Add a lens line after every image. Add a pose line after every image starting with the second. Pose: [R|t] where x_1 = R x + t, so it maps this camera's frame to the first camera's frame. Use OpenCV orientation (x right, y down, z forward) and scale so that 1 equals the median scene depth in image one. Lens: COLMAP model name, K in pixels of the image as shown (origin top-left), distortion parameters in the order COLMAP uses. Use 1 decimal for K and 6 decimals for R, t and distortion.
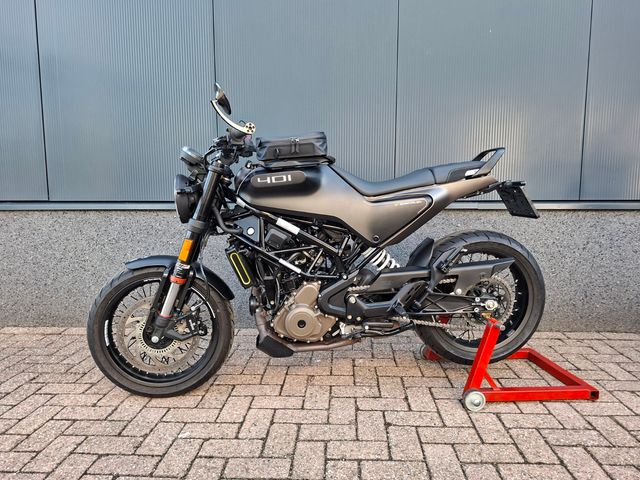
lens RADIAL K [[457.7, 0, 323.1], [0, 457.7, 234.5], [0, 0, 1]] dist [0.038486, -0.042321]
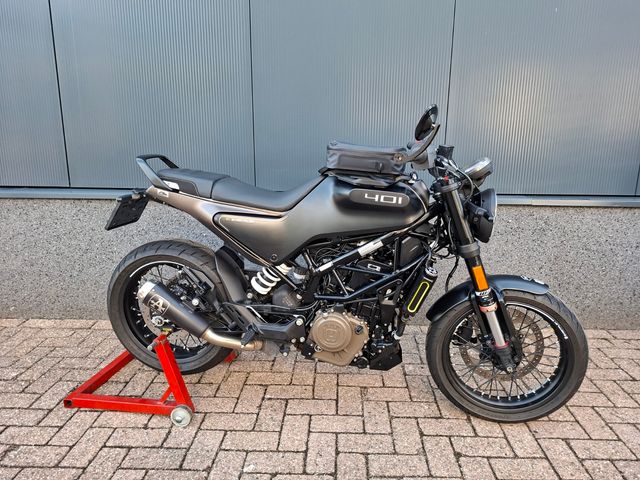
lens RADIAL K [[457.7, 0, 330.1], [0, 457.7, 229.5], [0, 0, 1]] dist [0.038486, -0.042321]
pose [[0.999656, 0.010048, 0.024228, -0.141108], [-0.012574, 0.994233, 0.106498, -0.143117], [-0.023018, -0.106766, 0.994018, 0.084734]]
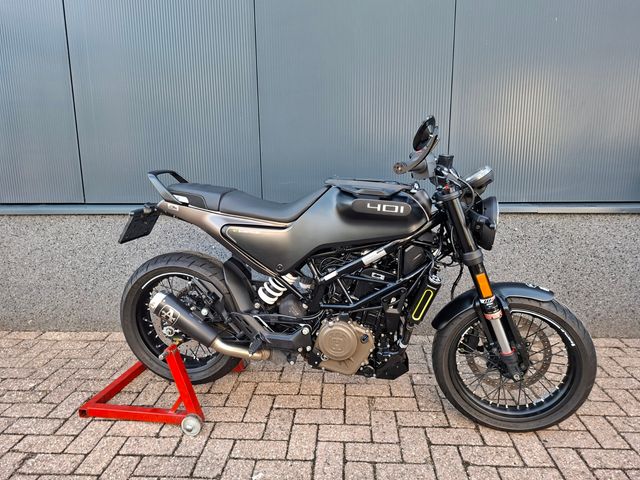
lens RADIAL K [[457.7, 0, 321.3], [0, 457.7, 227.2], [0, 0, 1]] dist [0.038486, -0.042321]
pose [[0.999883, -0.005390, -0.014335, -0.132034], [0.006443, 0.997204, 0.074451, -0.140533], [0.013894, -0.074534, 0.997122, 0.063408]]
